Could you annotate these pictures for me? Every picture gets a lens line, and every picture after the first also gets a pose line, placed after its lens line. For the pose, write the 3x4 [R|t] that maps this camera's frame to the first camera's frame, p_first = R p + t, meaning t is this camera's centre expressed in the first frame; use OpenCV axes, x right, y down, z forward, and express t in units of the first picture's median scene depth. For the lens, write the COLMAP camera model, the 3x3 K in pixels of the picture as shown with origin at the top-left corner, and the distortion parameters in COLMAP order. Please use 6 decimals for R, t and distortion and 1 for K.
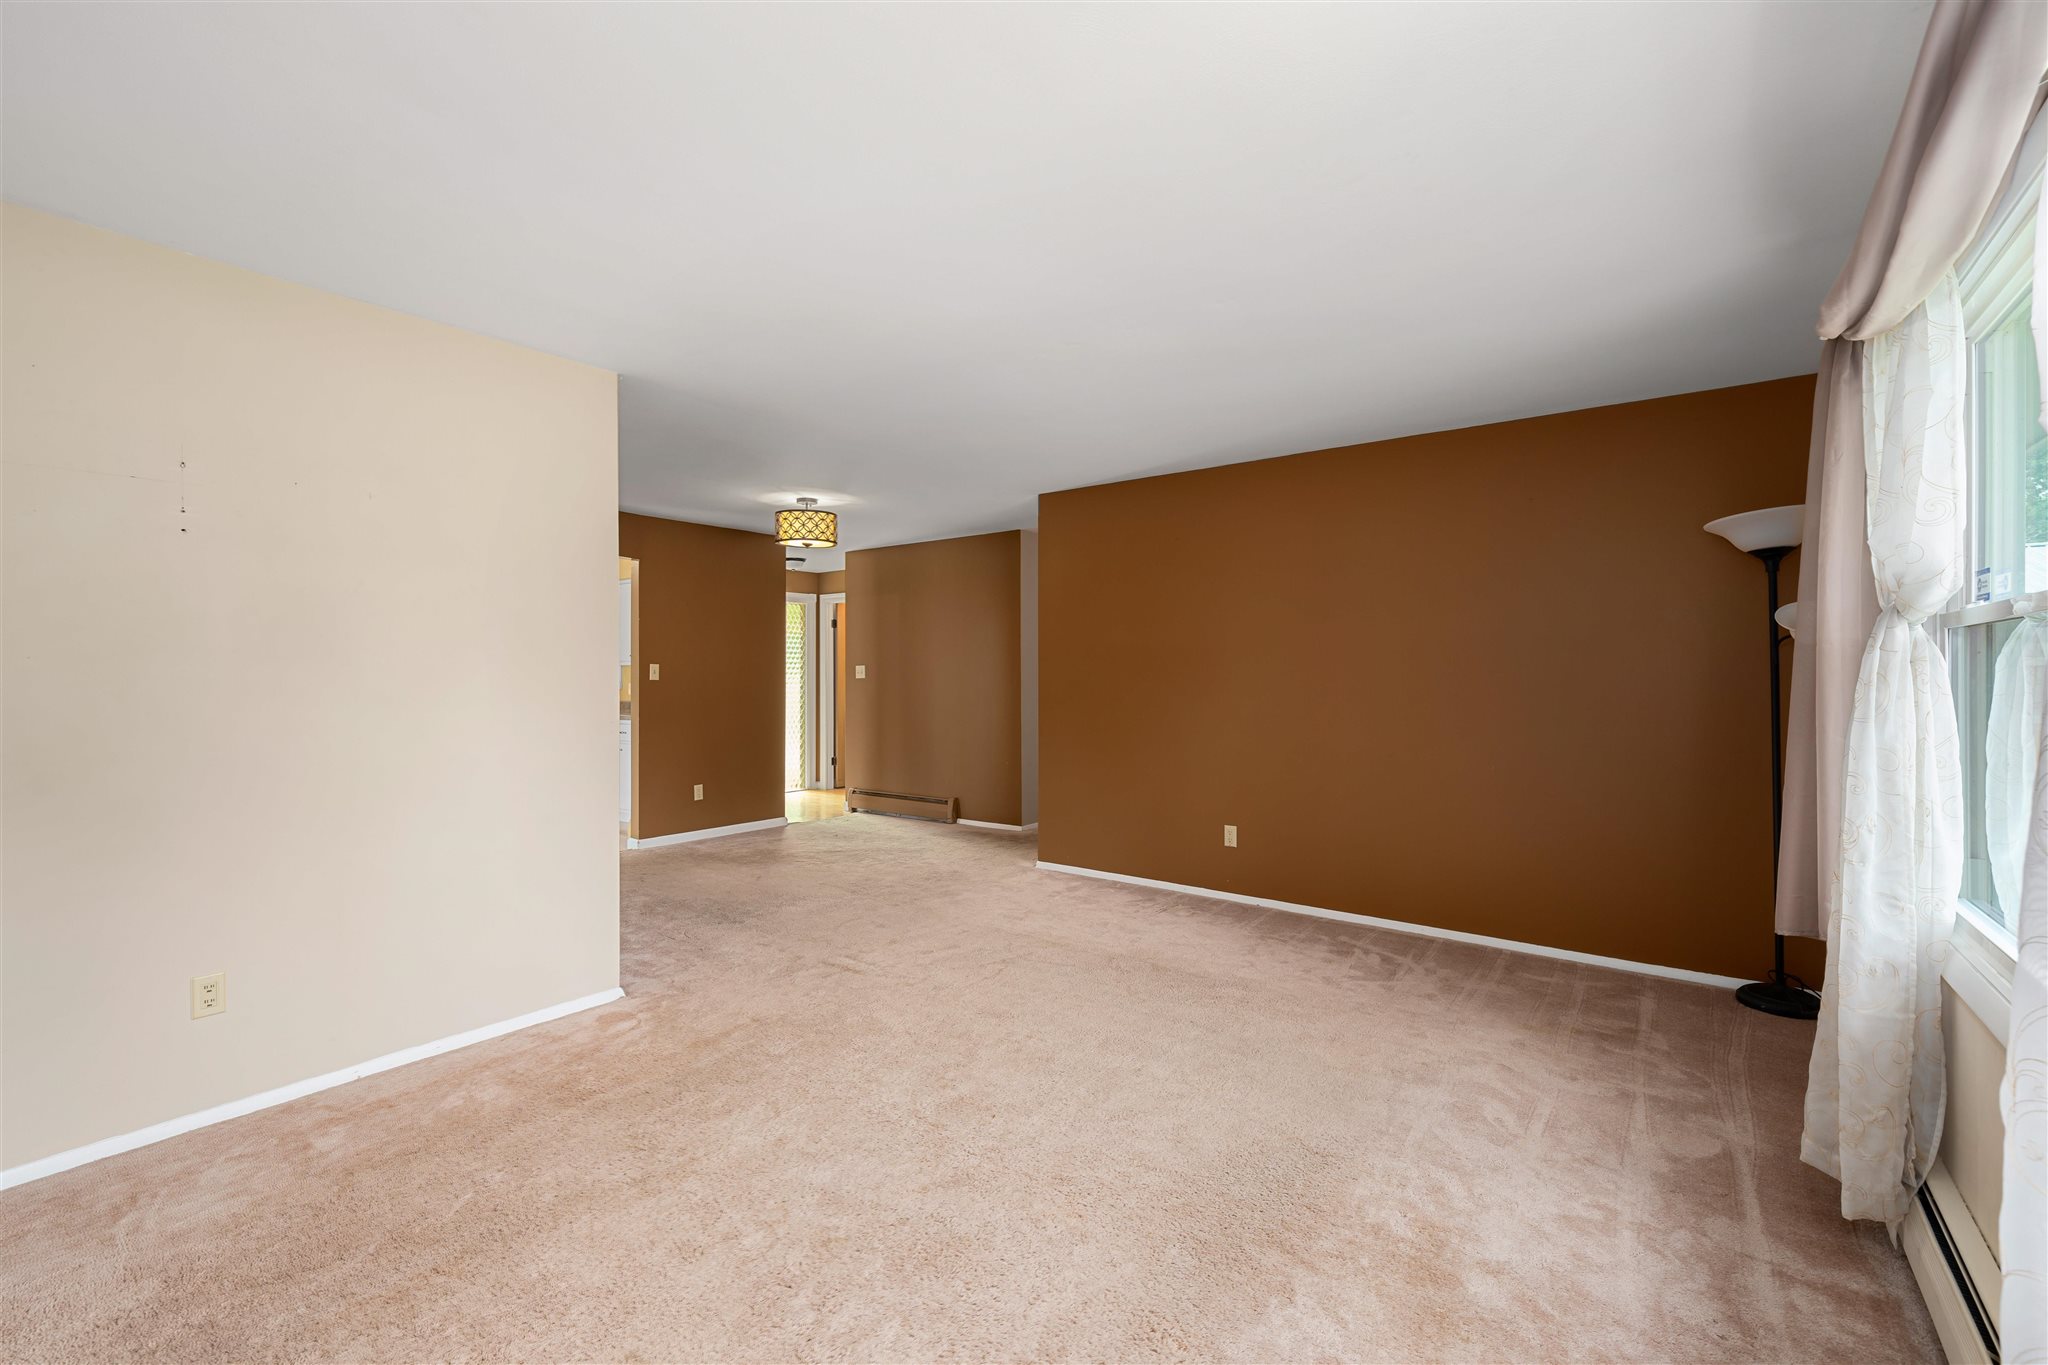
lens RADIAL K [[866.9, 0, 1023.8], [0, 866.9, 686.9], [0, 0, 1]] dist [-0.001102, -0.000126]
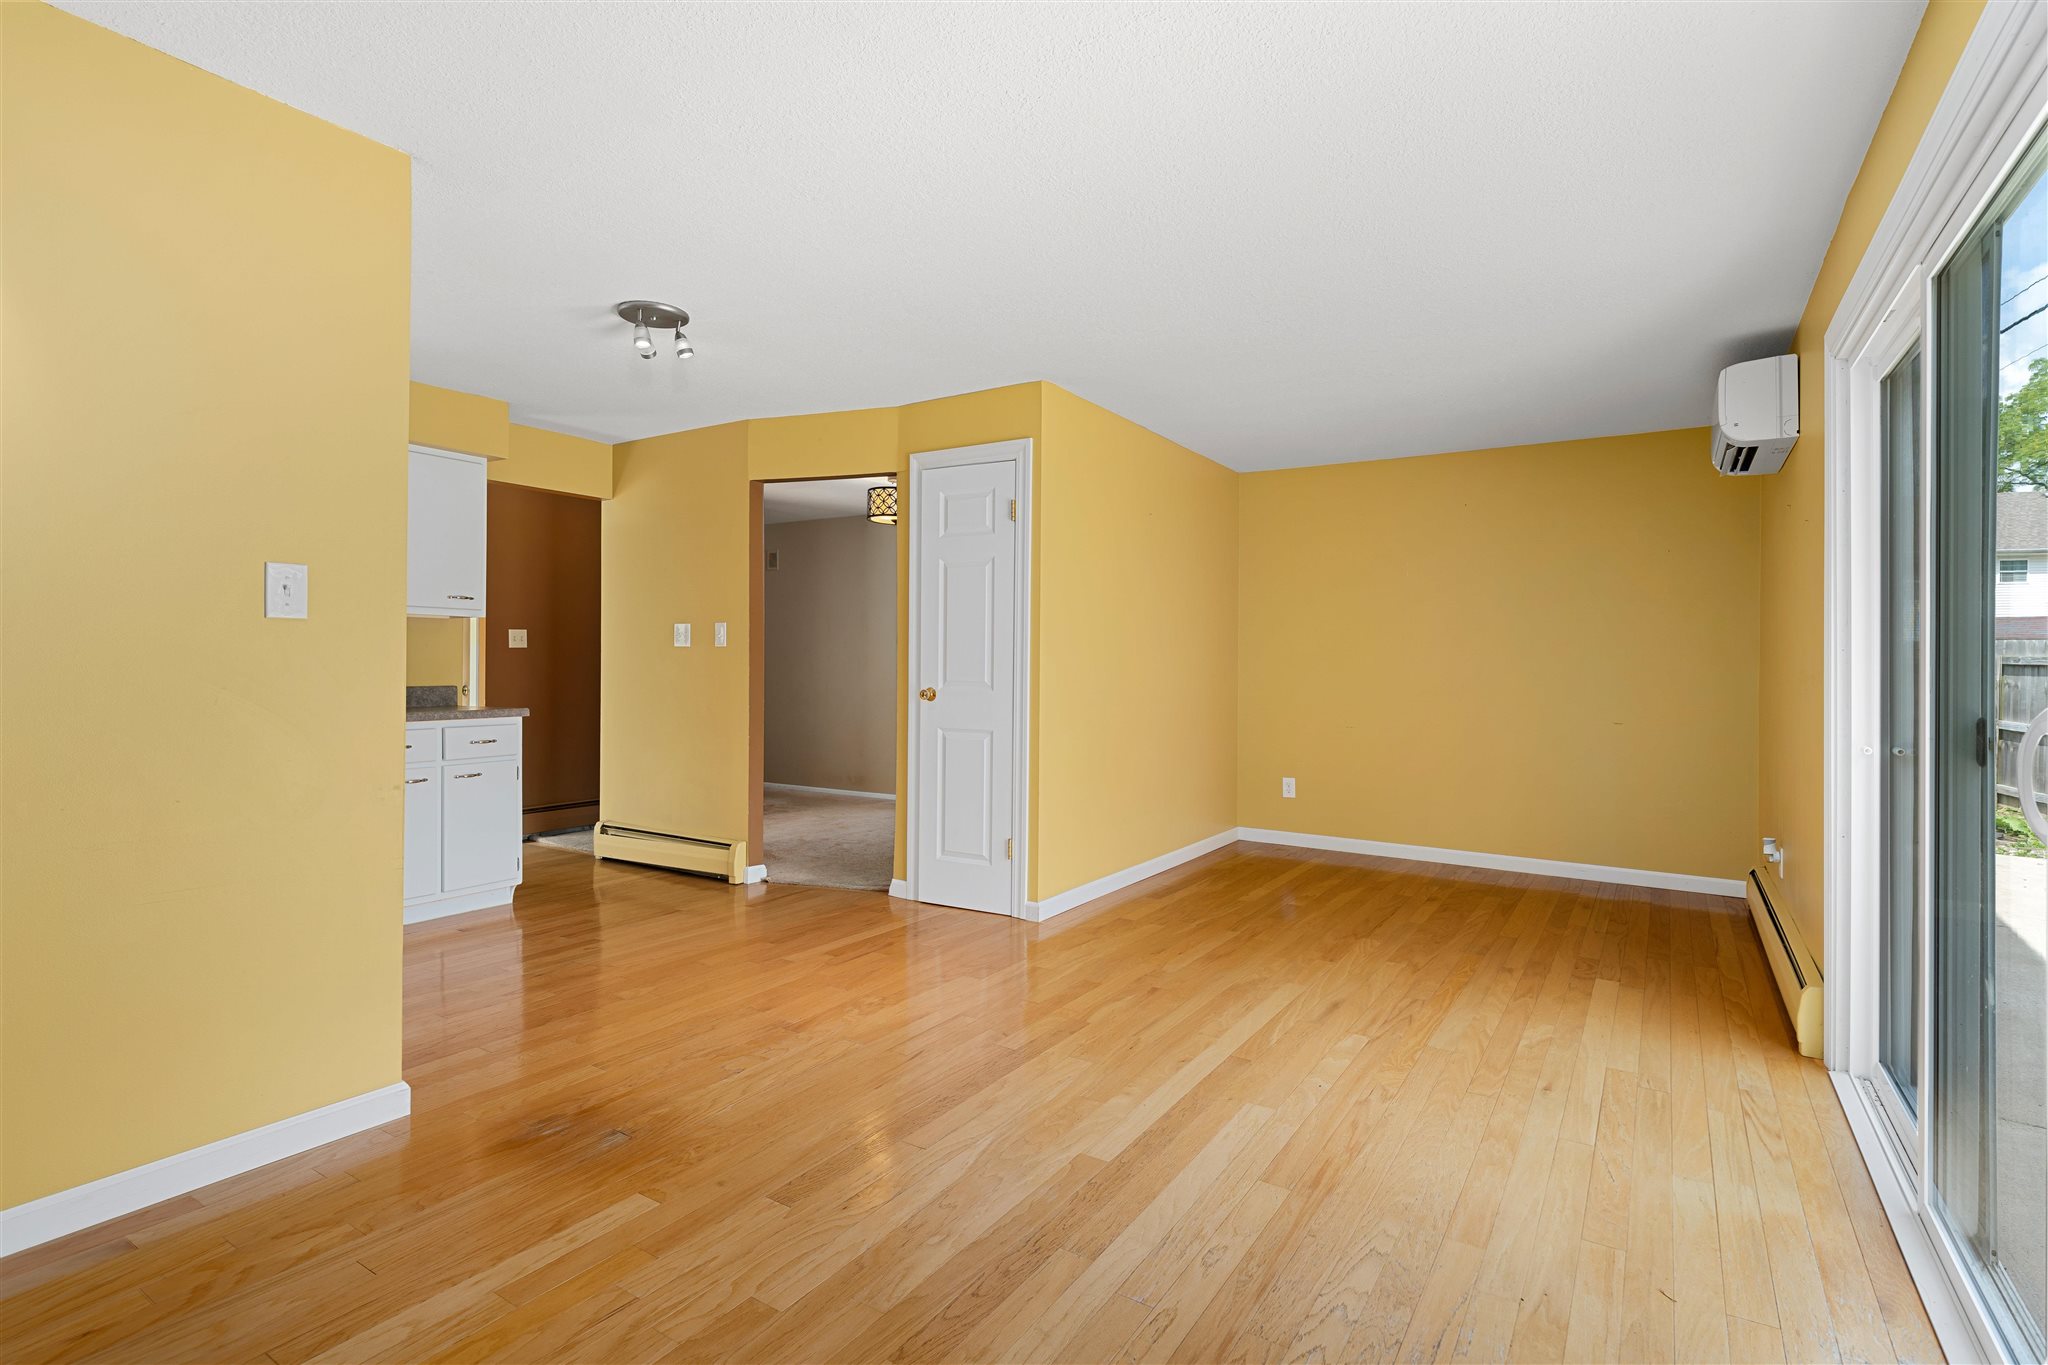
lens RADIAL K [[991.0, 0, 1029.9], [0, 991.0, 648.5], [0, 0, 1]] dist [-0.000676, 0.000006]
pose [[-0.081372, 0.016996, 0.996539, -1.151863], [0.004074, 0.999852, -0.016720, 0.005810], [-0.996675, 0.002699, -0.081429, 0.733980]]
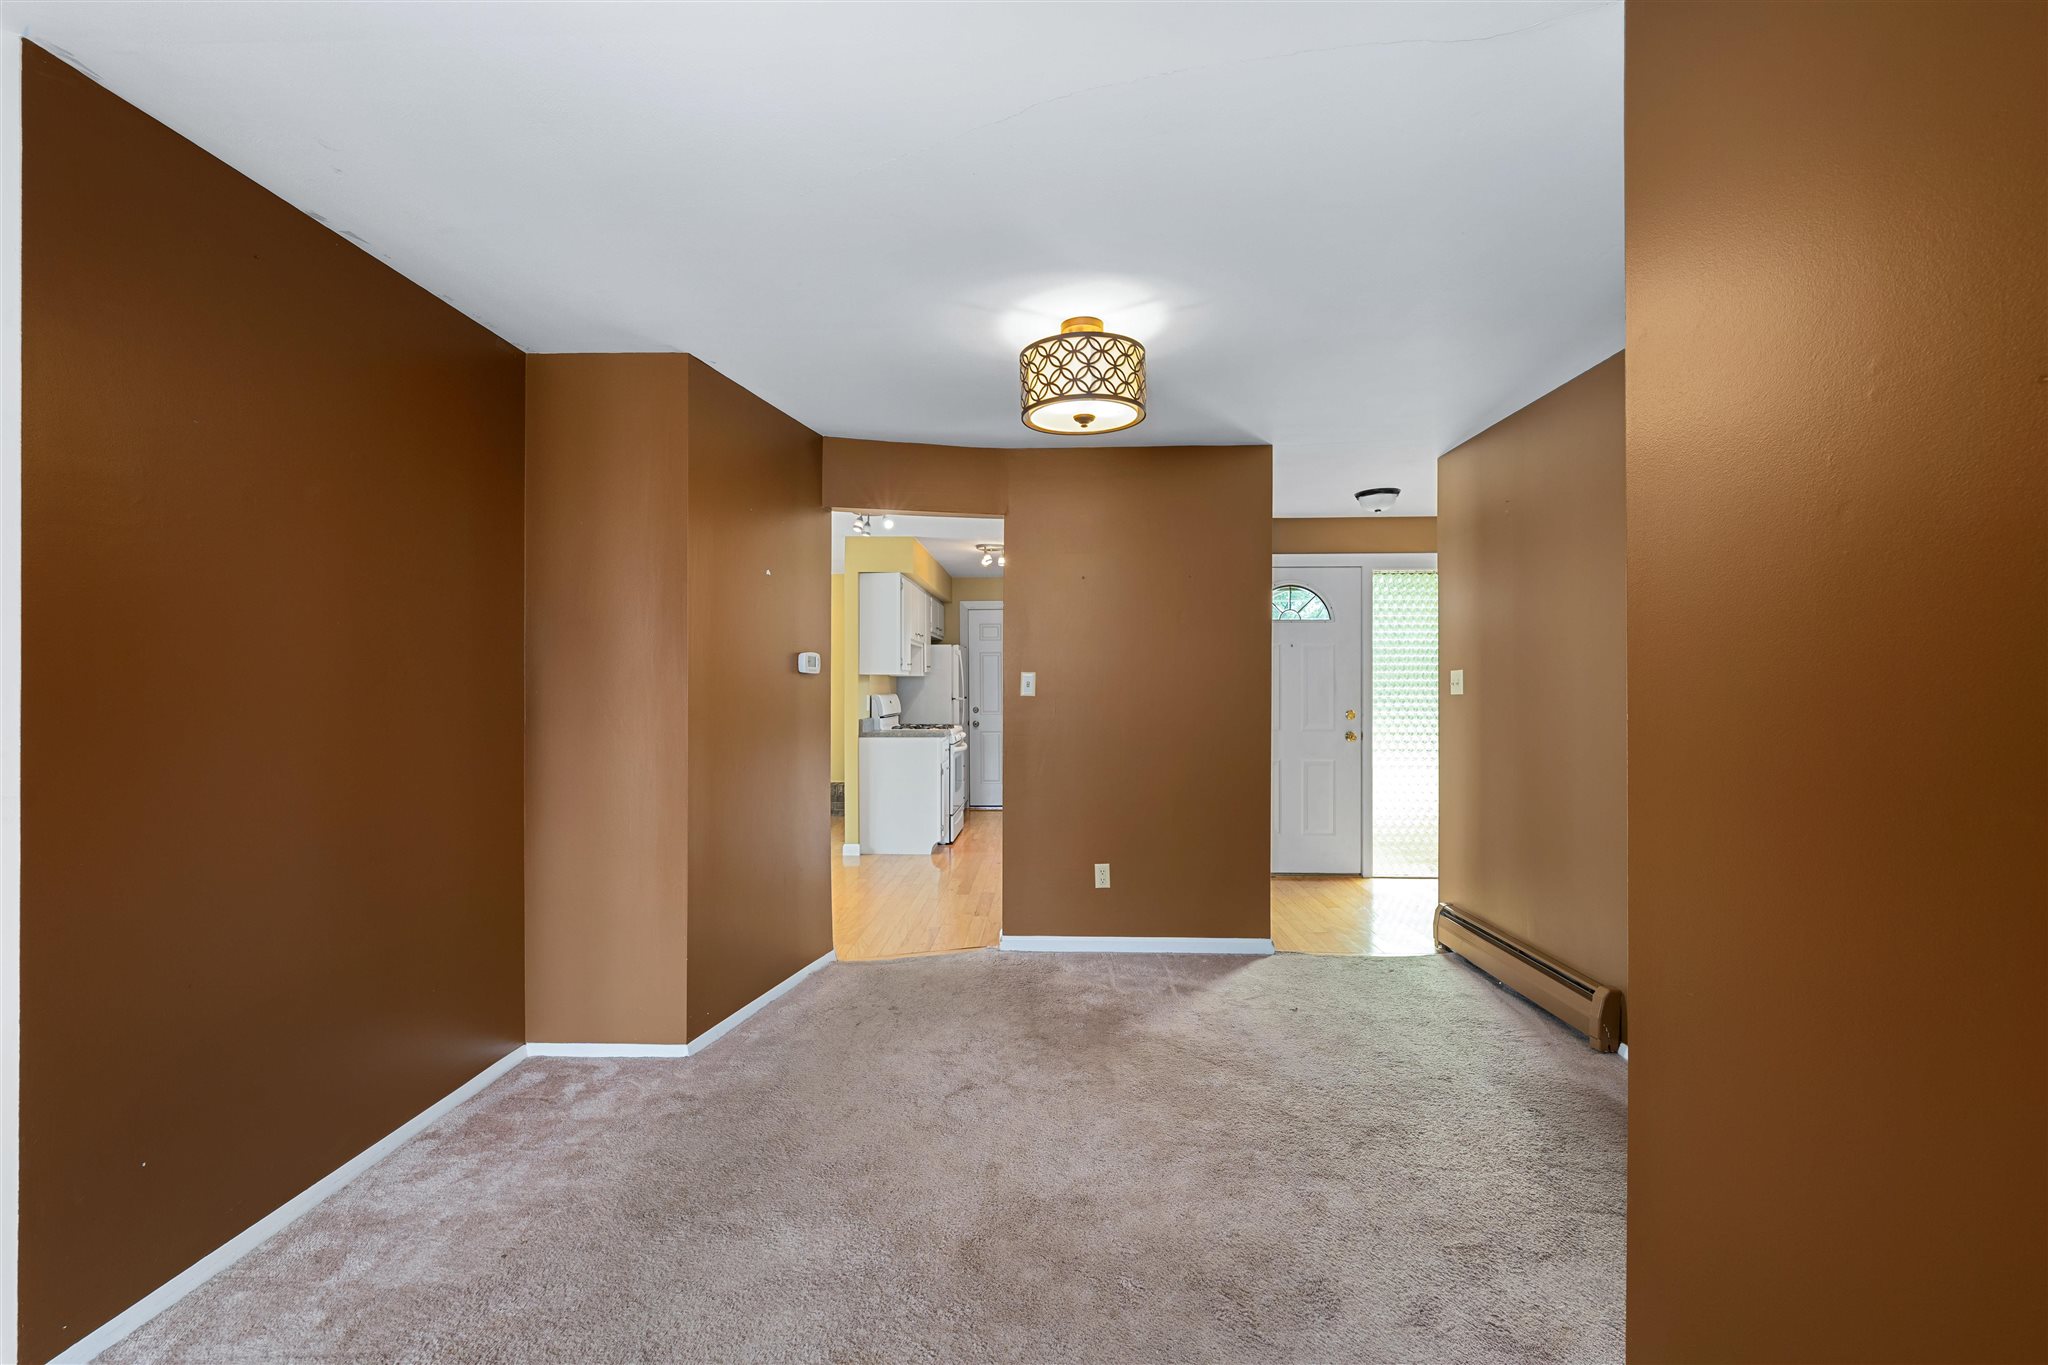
lens RADIAL K [[866.9, 0, 1023.8], [0, 866.9, 686.9], [0, 0, 1]] dist [-0.001102, -0.000126]
pose [[0.578335, -0.002941, -0.815794, 0.094478], [-0.009551, 0.999901, -0.010375, -0.007022], [0.815743, 0.013792, 0.578249, 0.542867]]
